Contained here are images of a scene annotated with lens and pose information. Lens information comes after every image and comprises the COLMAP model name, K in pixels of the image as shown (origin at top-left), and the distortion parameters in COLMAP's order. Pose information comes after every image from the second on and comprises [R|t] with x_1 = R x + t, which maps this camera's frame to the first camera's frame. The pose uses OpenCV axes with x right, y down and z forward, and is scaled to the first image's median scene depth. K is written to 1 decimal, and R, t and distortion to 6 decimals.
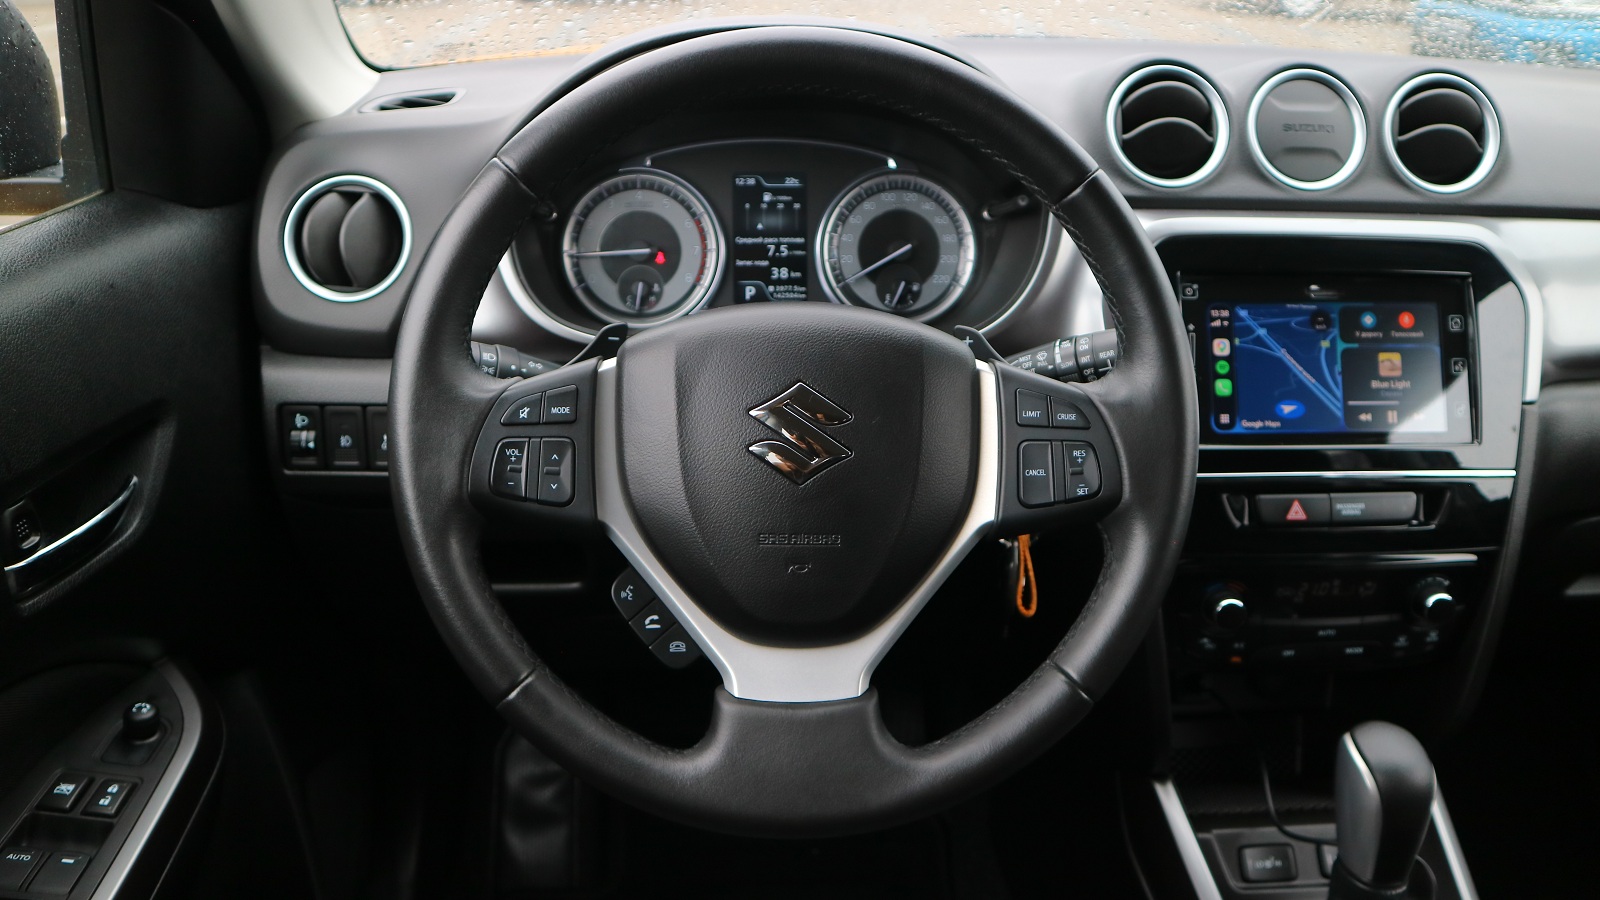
lens RADIAL K [[1126.9, 0, 817.0], [0, 1126.9, 451.2], [0, 0, 1]] dist [-0.097944, 0.032018]
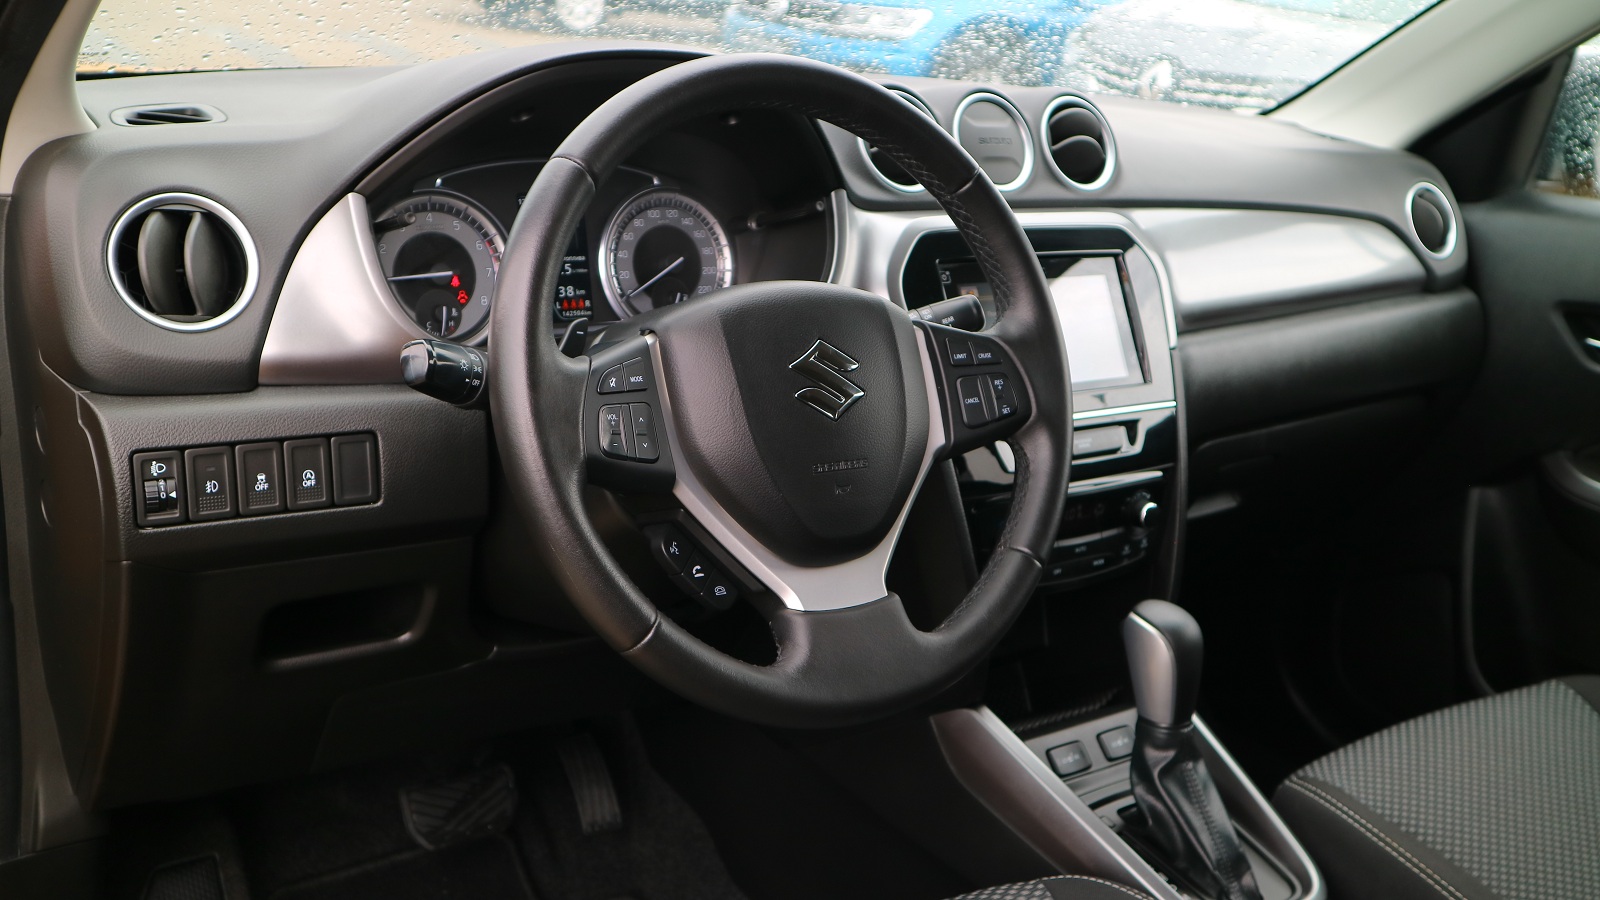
lens RADIAL K [[1513.4, 0, 790.8], [0, 1513.4, 438.8], [0, 0, 1]] dist [-0.012550, 0.000000]
pose [[0.850191, -0.101147, 0.516666, -0.637878], [0.159013, 0.984873, -0.068854, 0.107612], [-0.501886, 0.140696, 0.853414, -0.265561]]
